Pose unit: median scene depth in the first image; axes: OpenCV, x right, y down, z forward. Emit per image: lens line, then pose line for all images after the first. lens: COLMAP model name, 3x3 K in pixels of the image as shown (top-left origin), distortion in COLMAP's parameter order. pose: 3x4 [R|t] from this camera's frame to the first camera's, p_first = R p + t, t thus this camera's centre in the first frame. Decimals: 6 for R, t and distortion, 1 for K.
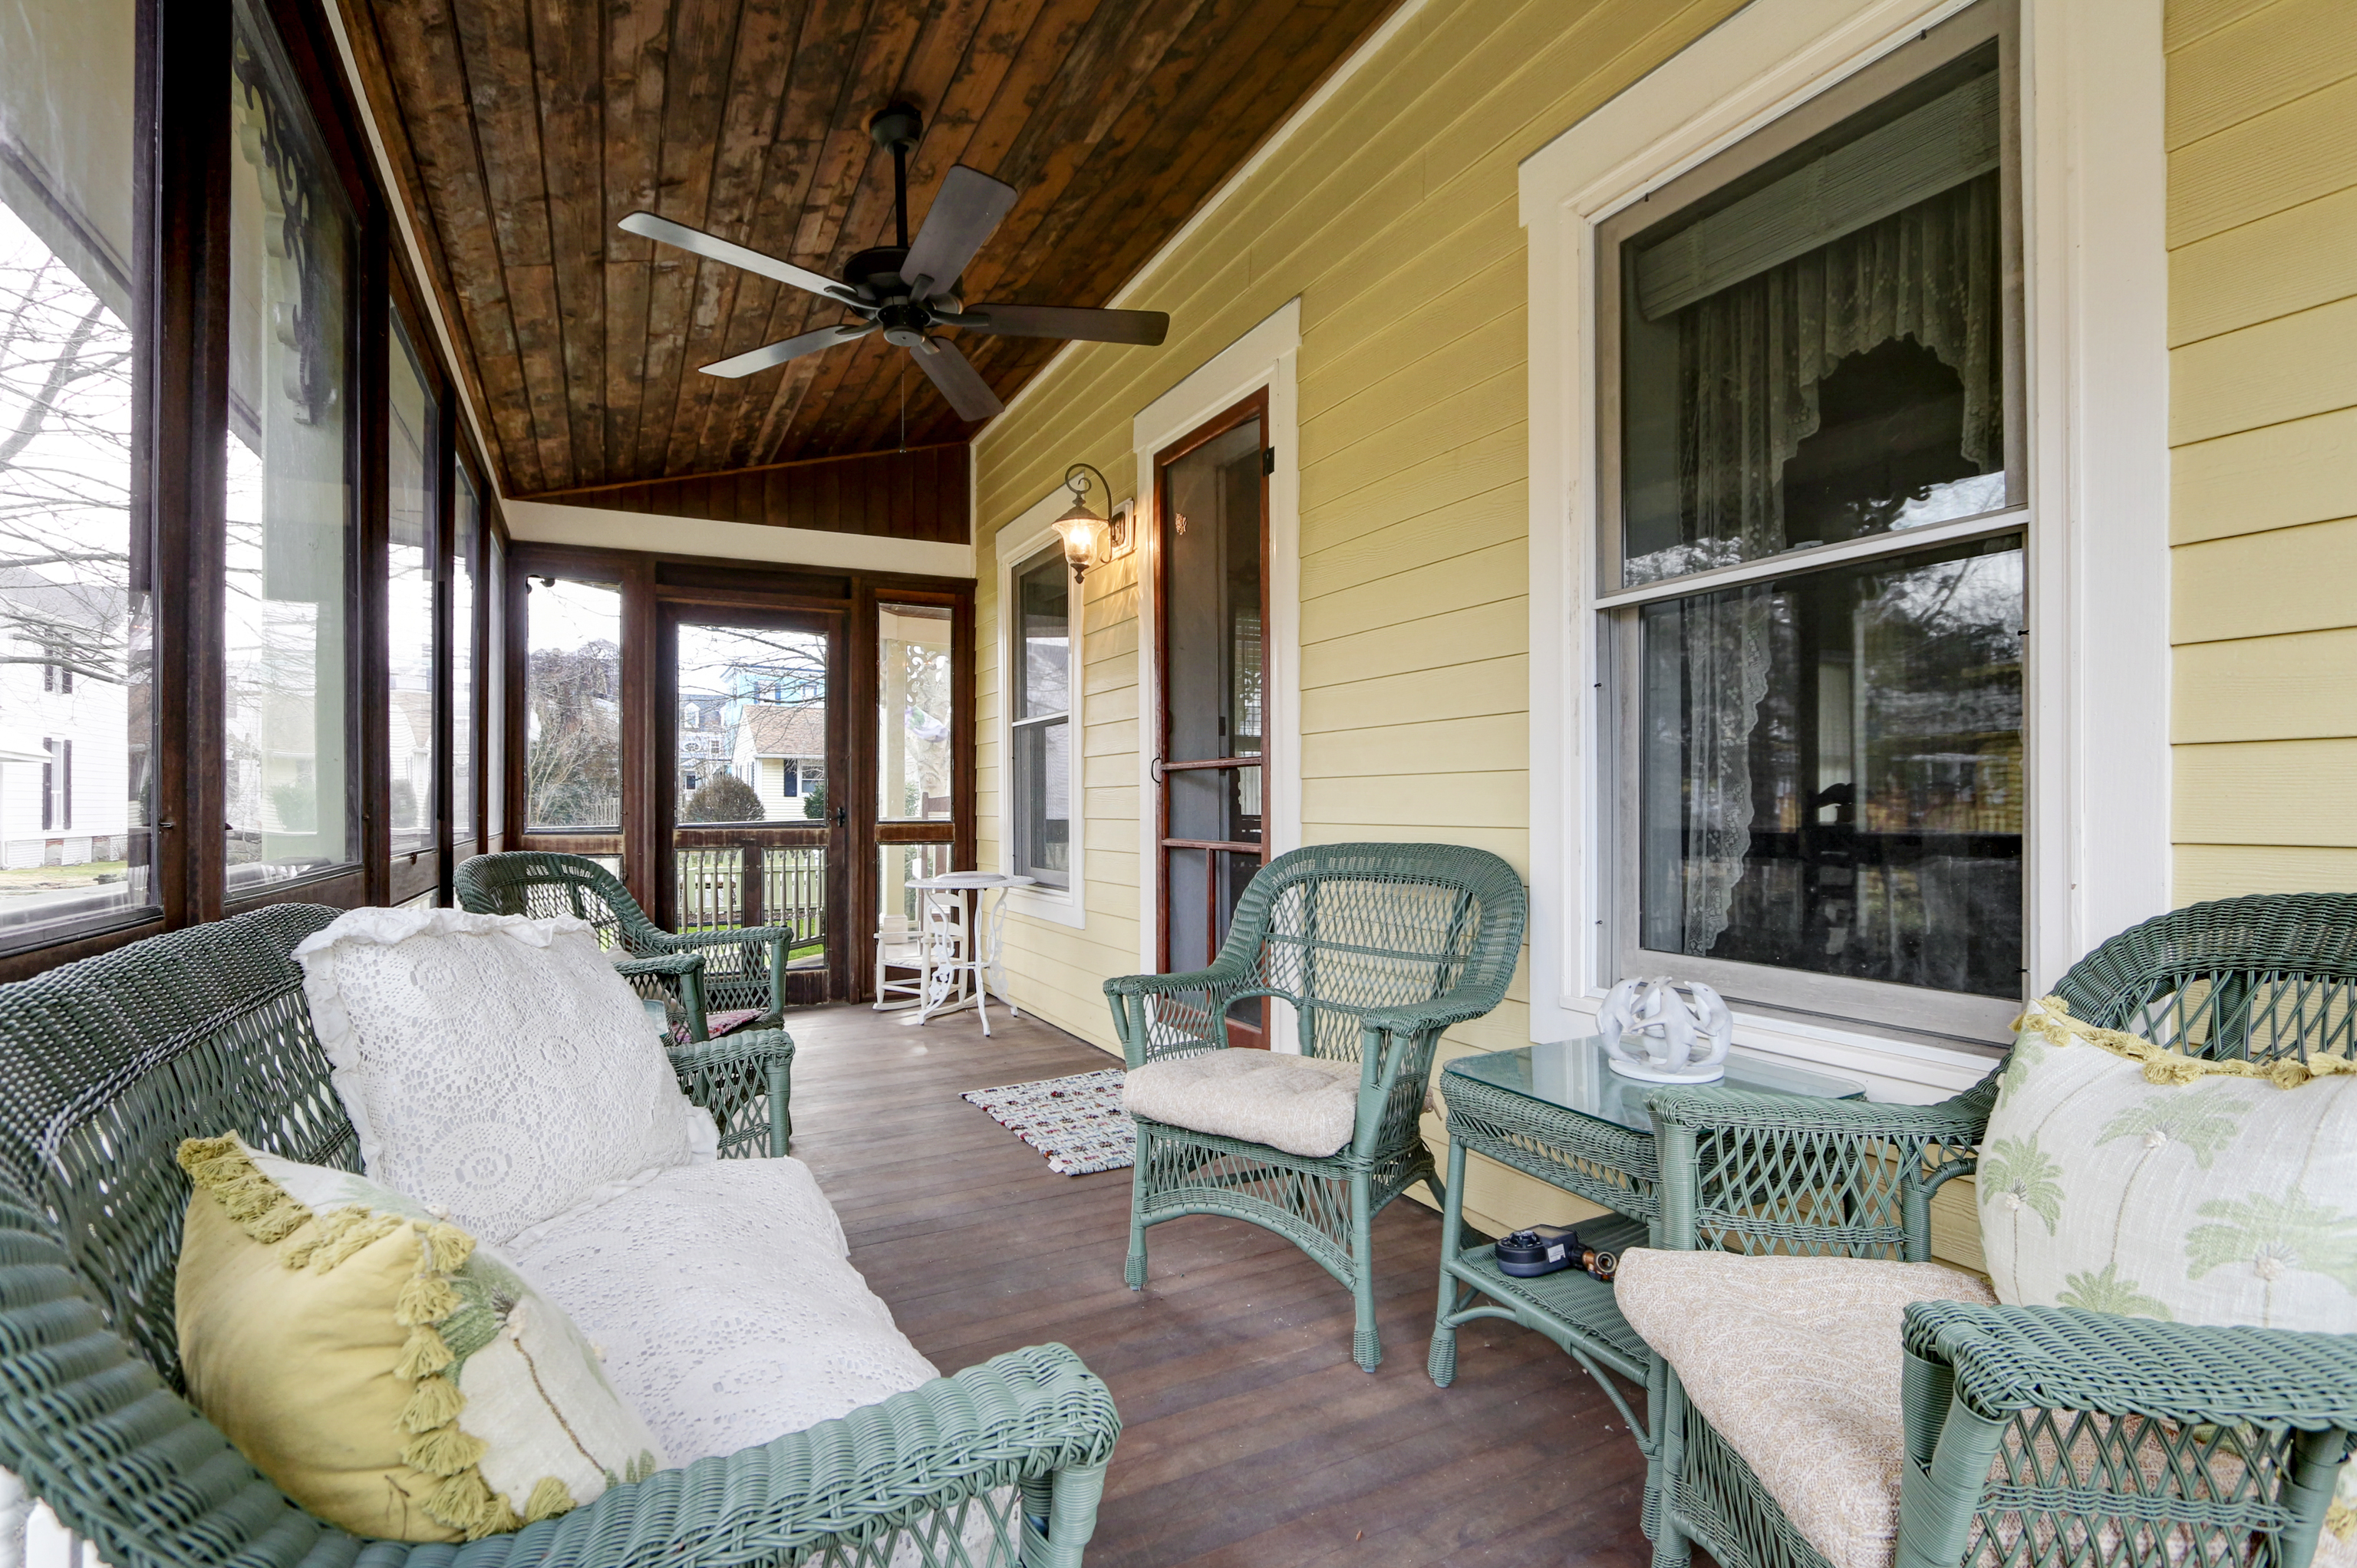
lens RADIAL K [[1109.1, 0, 1178.5], [0, 1109.1, 784.0], [0, 0, 1]] dist [-0.000863, -0.000229]
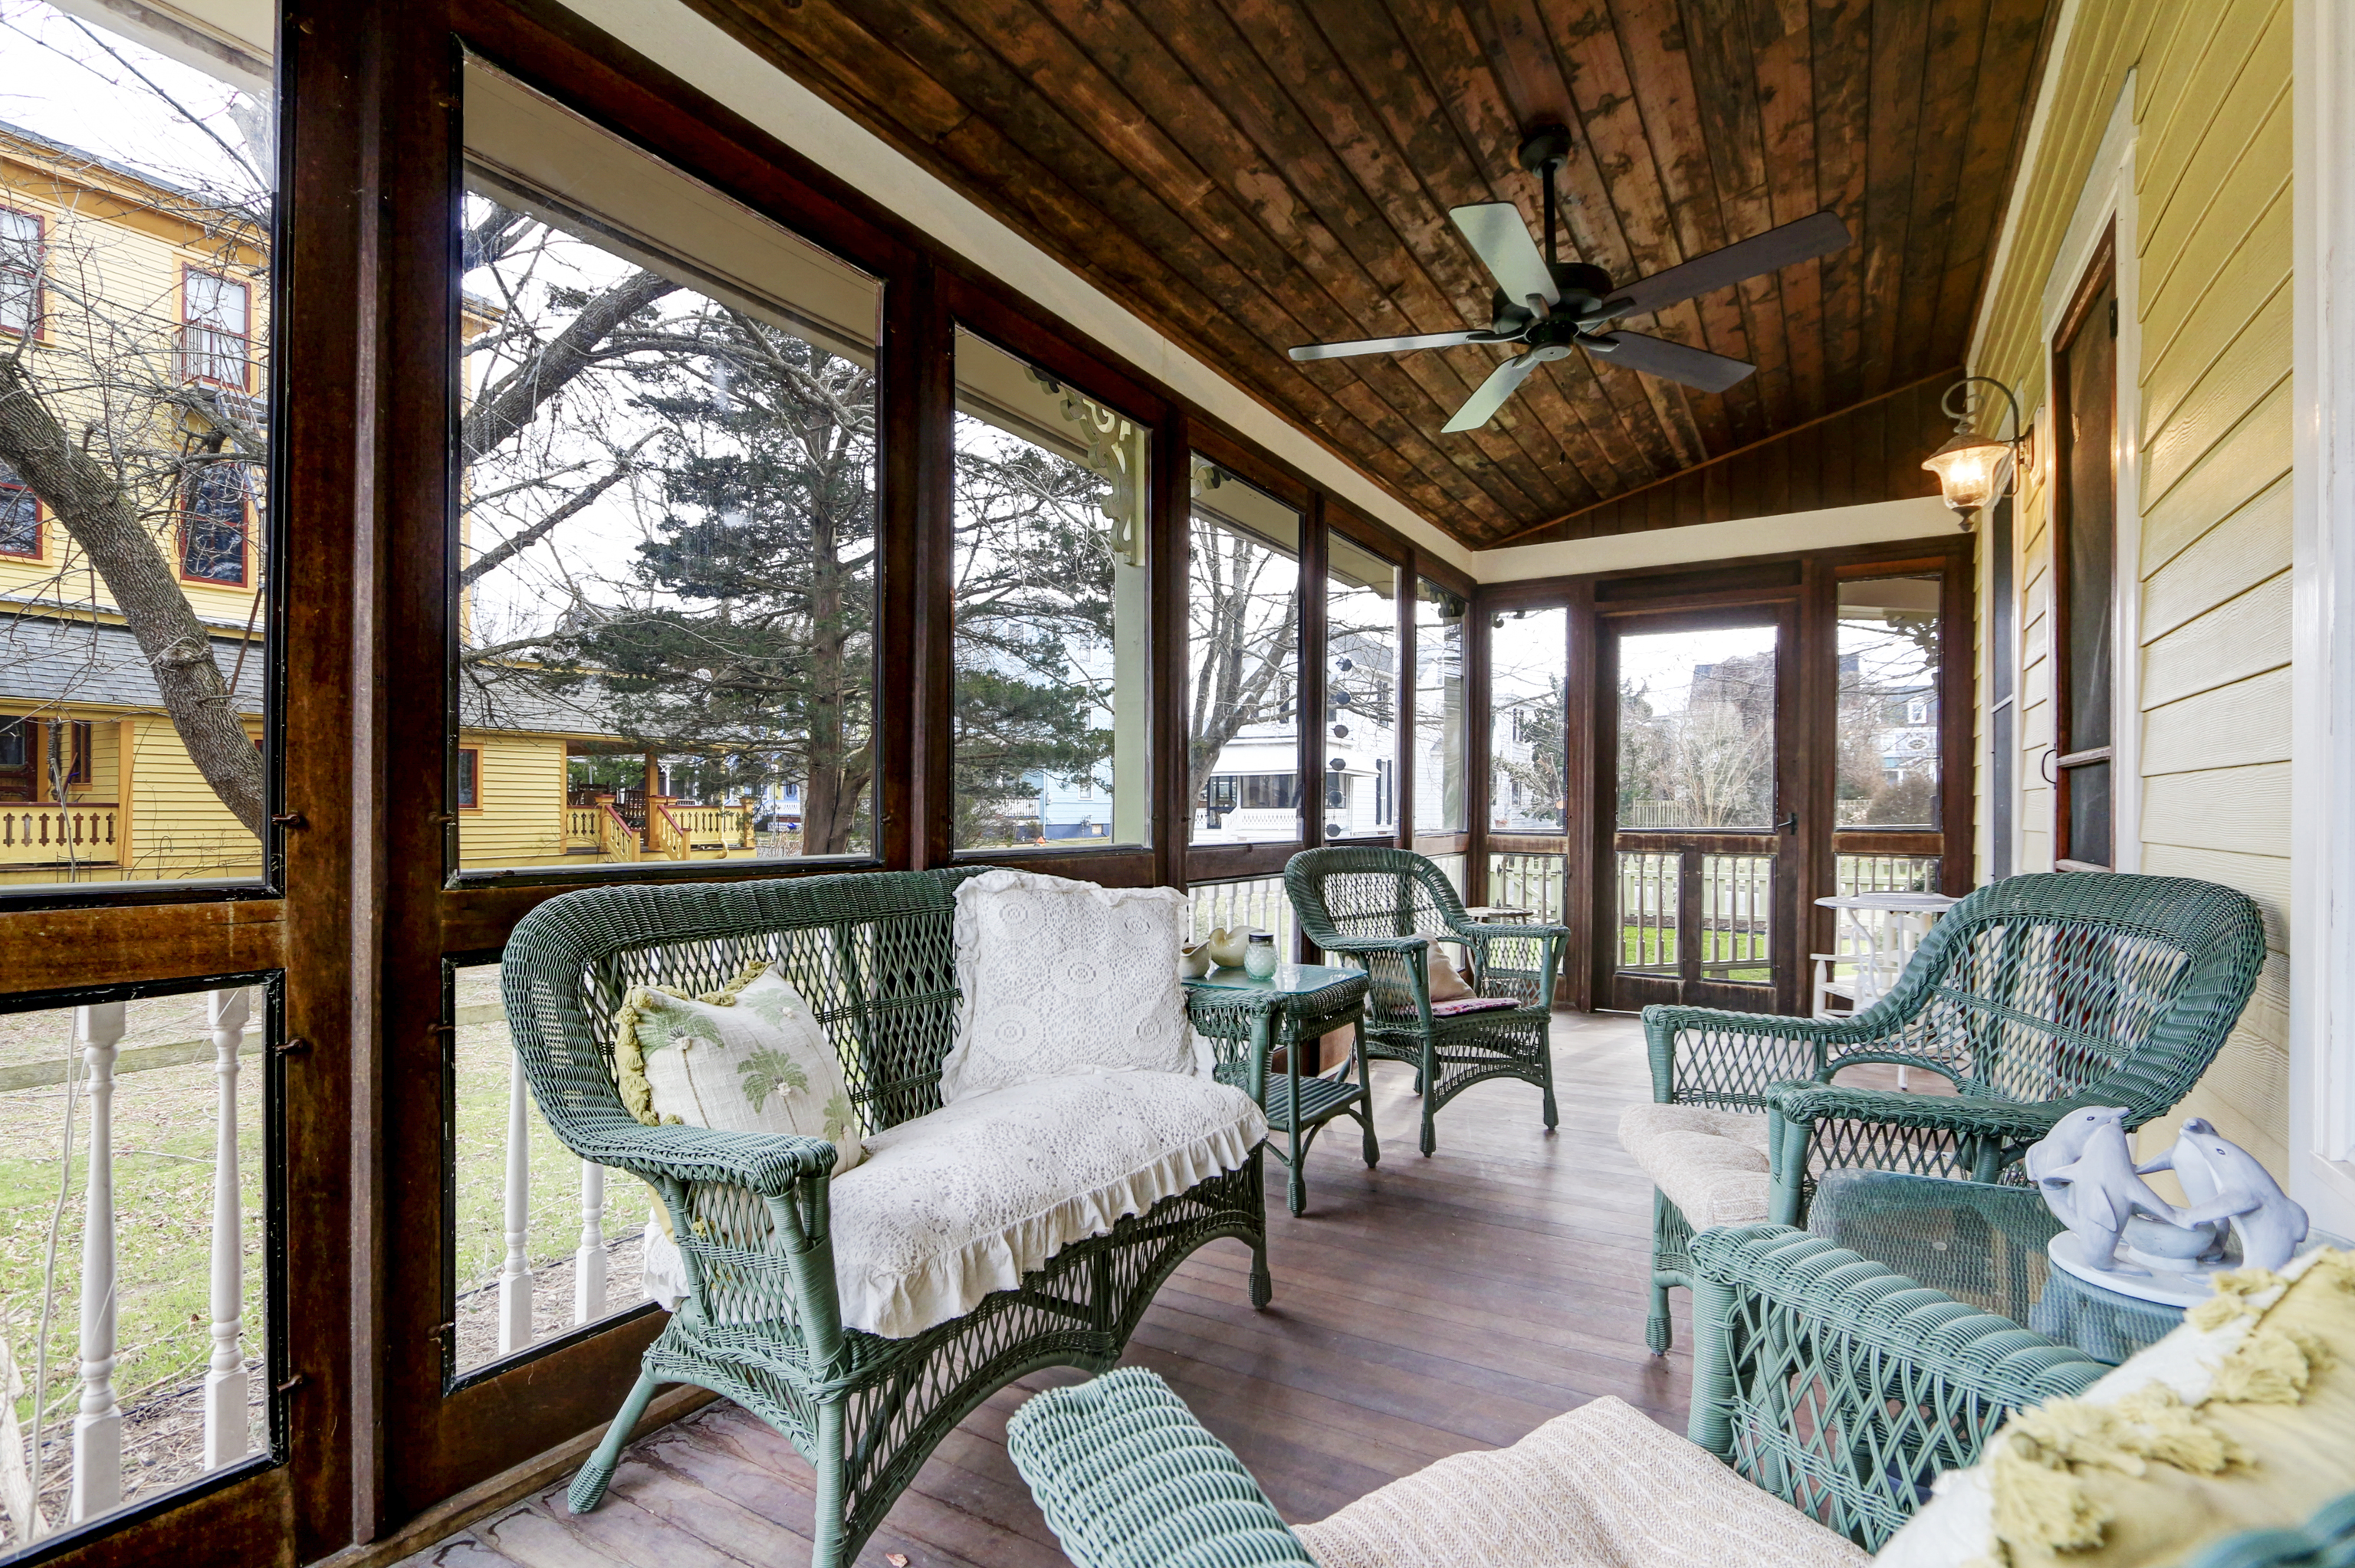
lens RADIAL K [[1125.8, 0, 1177.5], [0, 1125.8, 784.0], [0, 0, 1]] dist [0.000031, 0.000020]
pose [[0.532557, -0.012866, -0.846296, 0.225278], [0.010815, 0.999906, -0.008396, -0.000835], [0.846325, -0.004682, 0.532646, 0.080618]]
